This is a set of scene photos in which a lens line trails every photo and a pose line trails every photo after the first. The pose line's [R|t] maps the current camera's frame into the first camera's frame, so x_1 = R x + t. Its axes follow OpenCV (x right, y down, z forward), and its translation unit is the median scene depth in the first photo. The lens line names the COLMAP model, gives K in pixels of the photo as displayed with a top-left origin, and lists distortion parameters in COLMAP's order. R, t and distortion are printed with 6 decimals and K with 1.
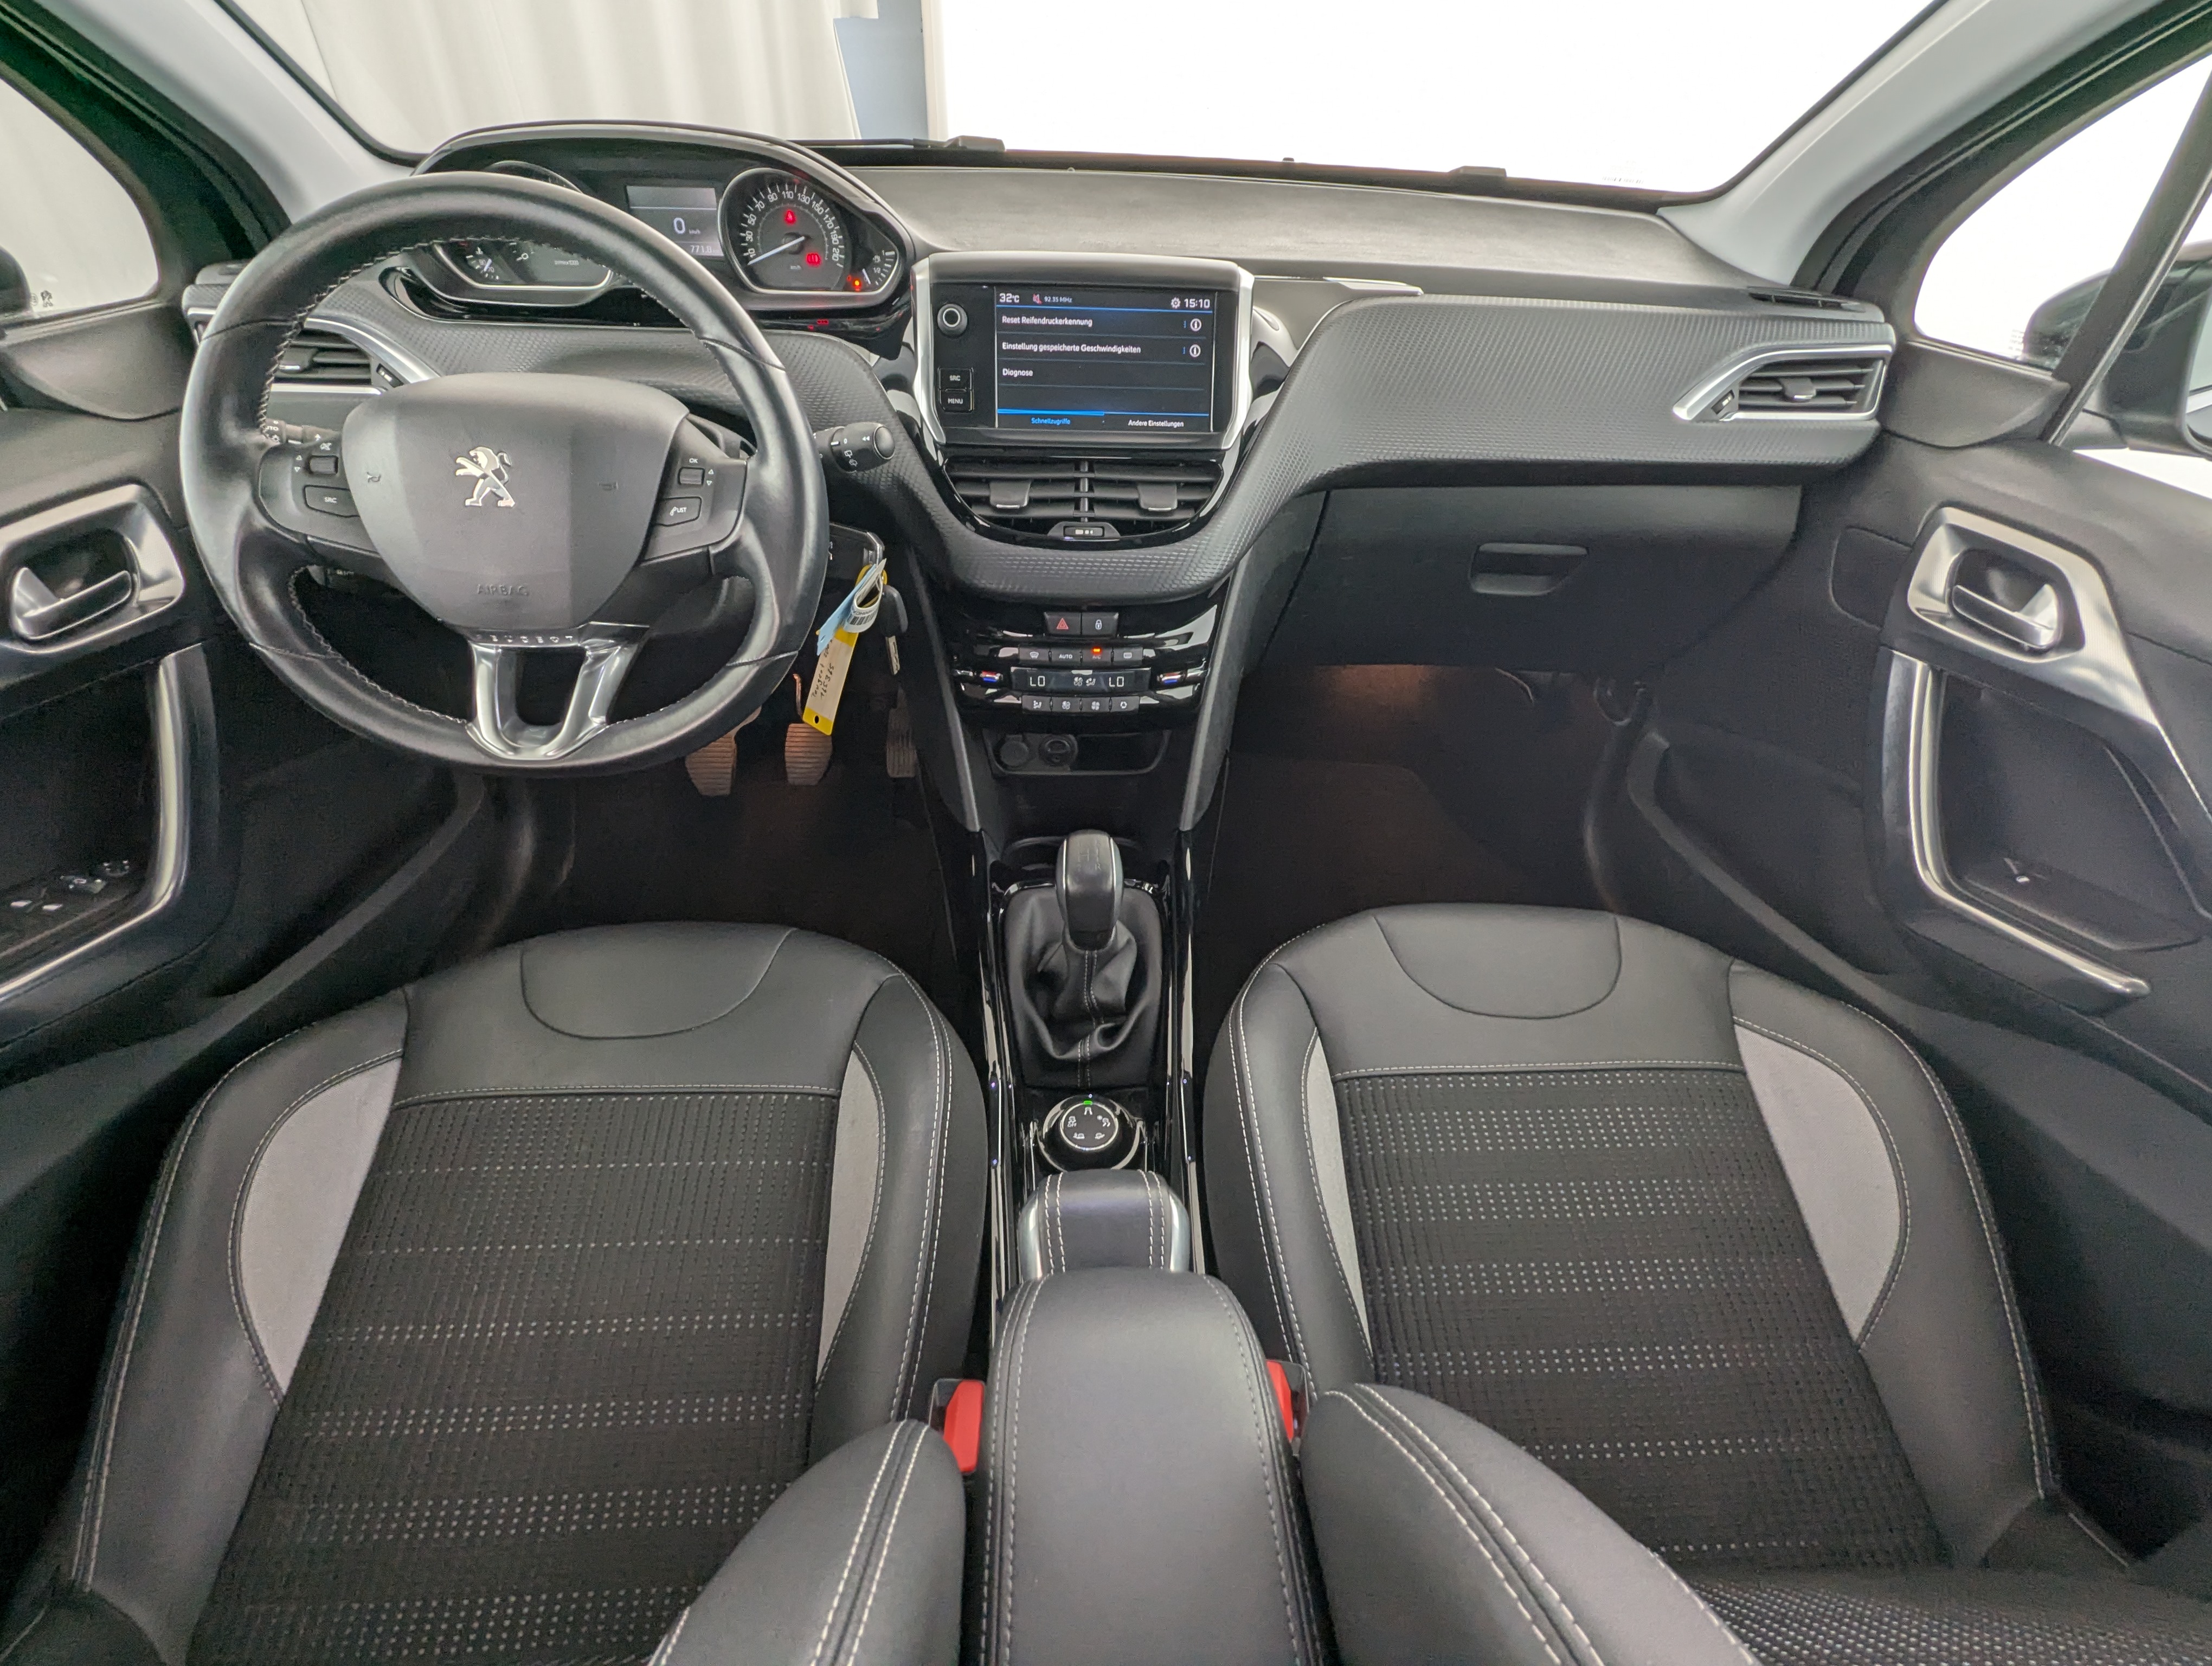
lens RADIAL K [[1047.4, 0, 1102.9], [0, 1047.4, 834.4], [0, 0, 1]] dist [-0.000758, 0.000131]
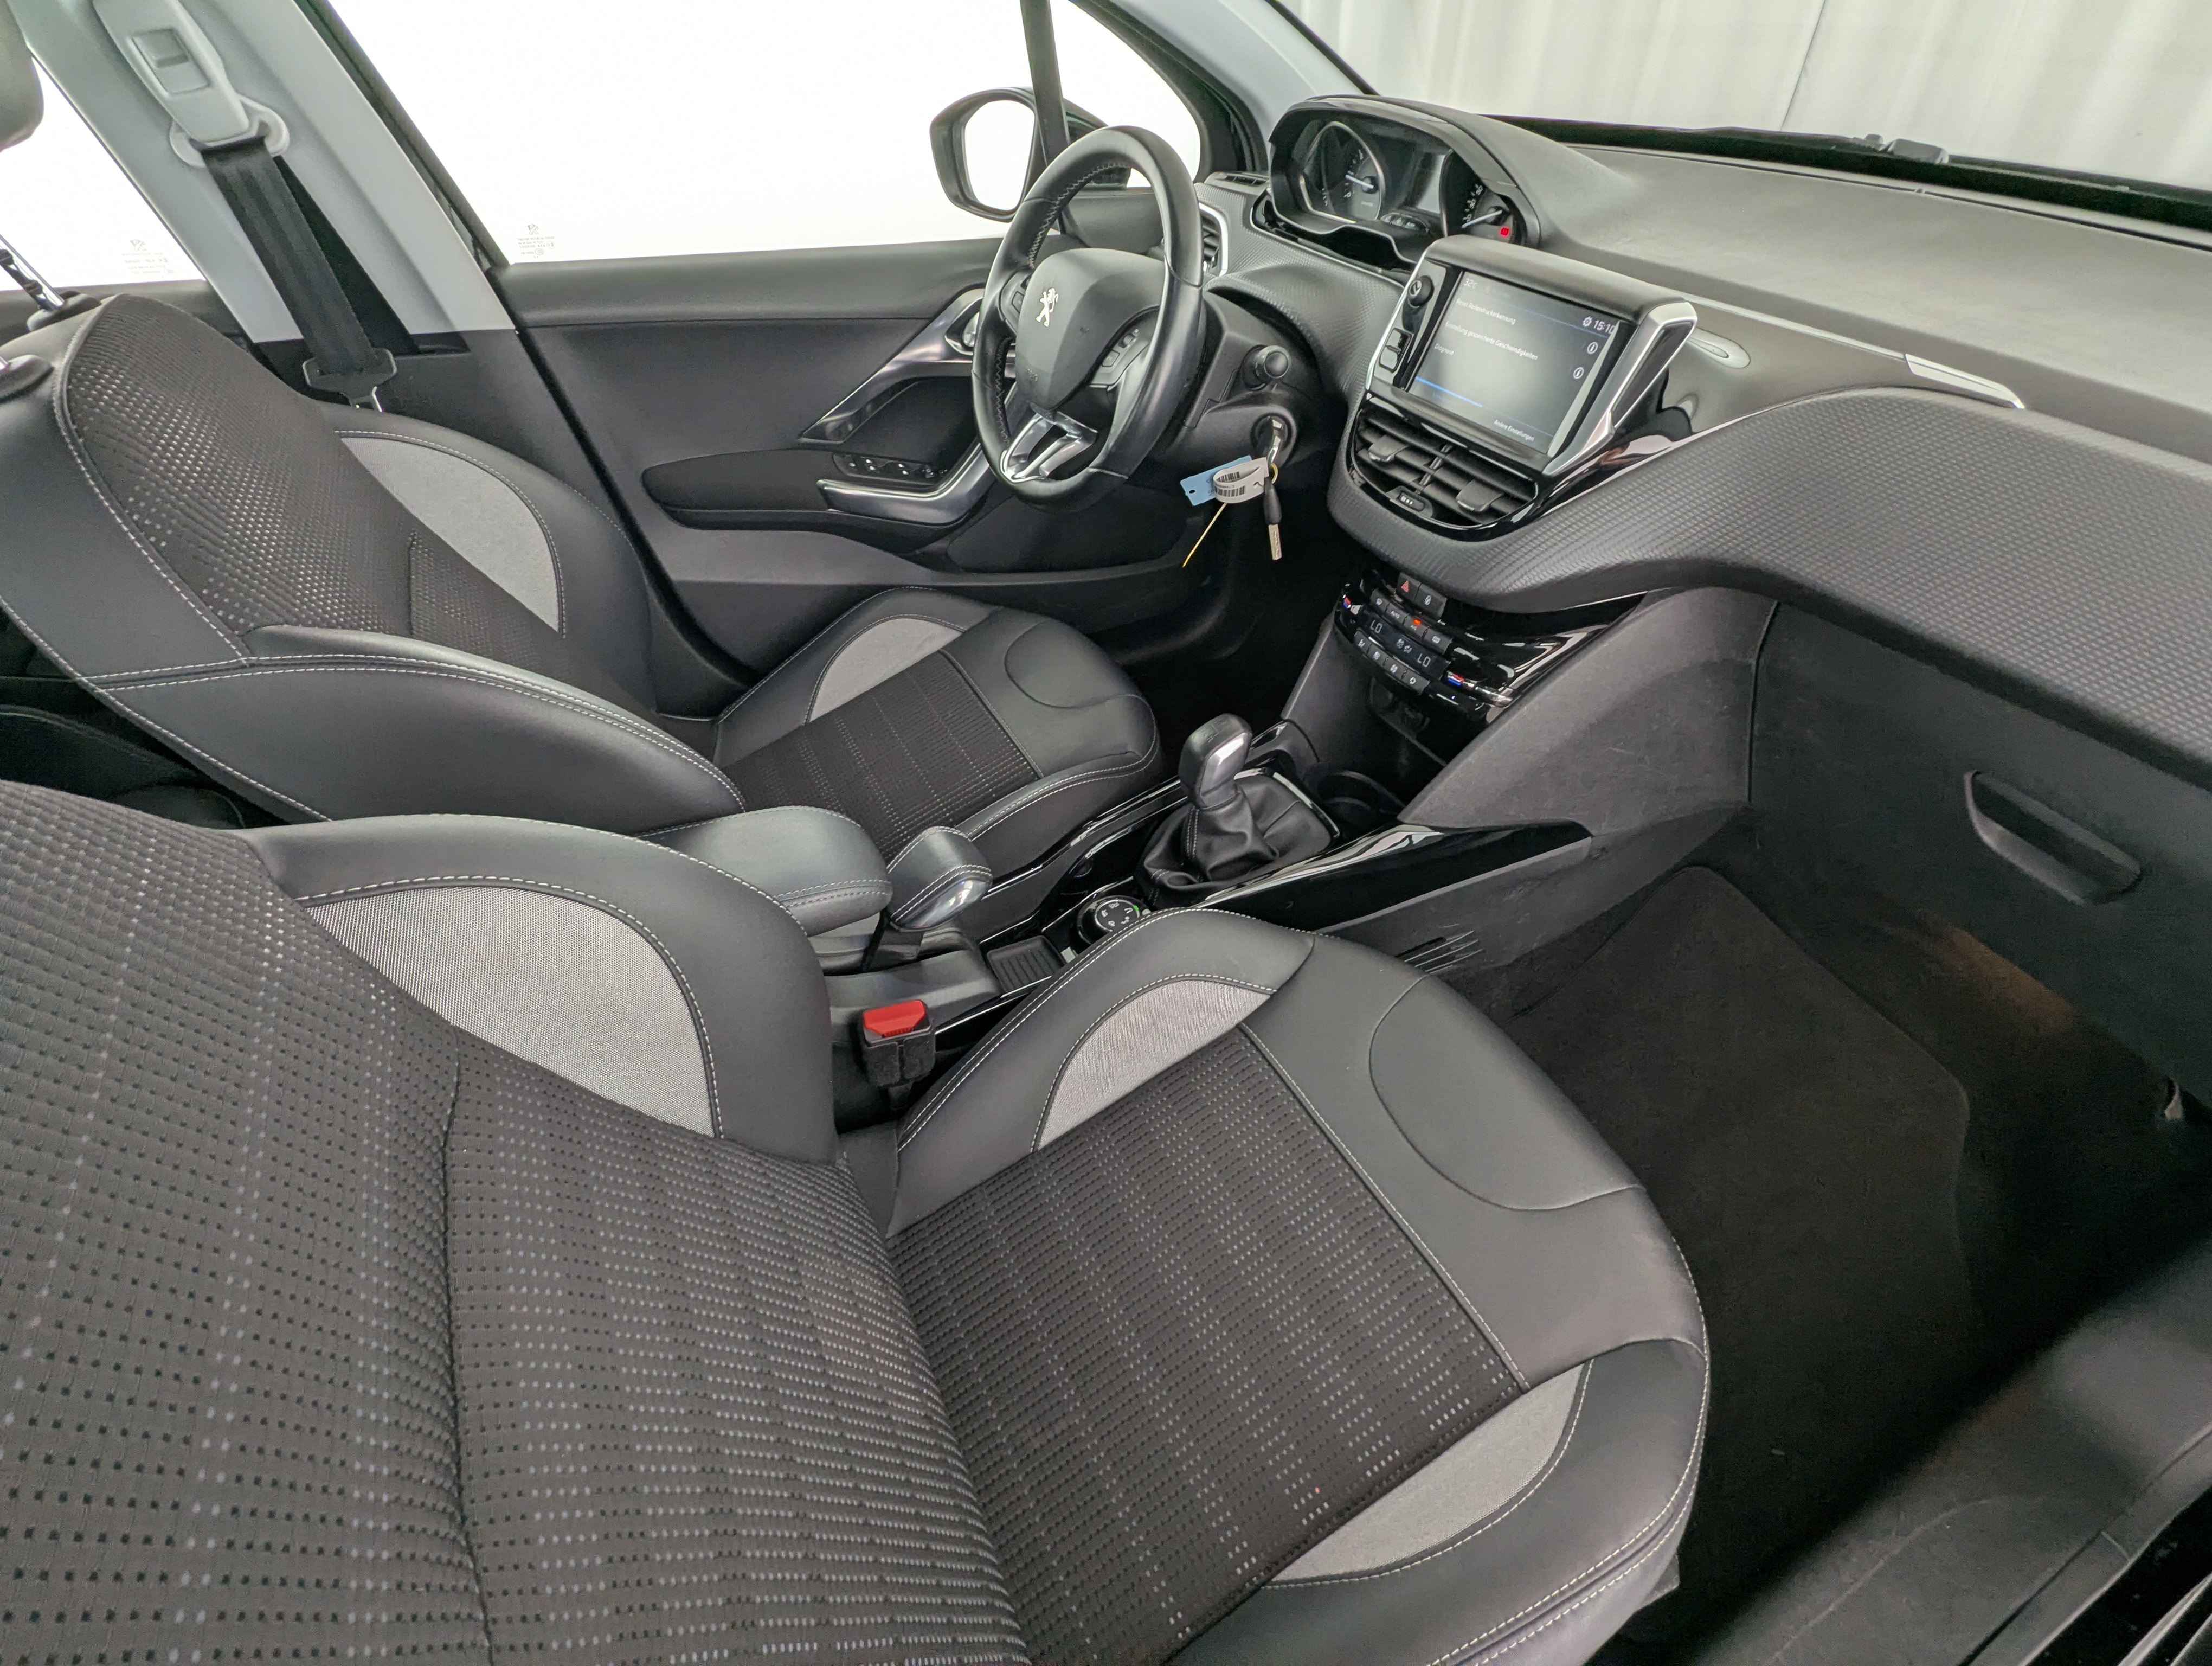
lens RADIAL K [[1047.4, 0, 1096.9], [0, 1047.4, 837.3], [0, 0, 1]] dist [-0.000758, 0.000131]
pose [[0.418021, 0.569526, -0.707742, 0.824524], [-0.542031, 0.781570, 0.308790, -0.175129], [0.729013, 0.254537, 0.635414, 0.152113]]
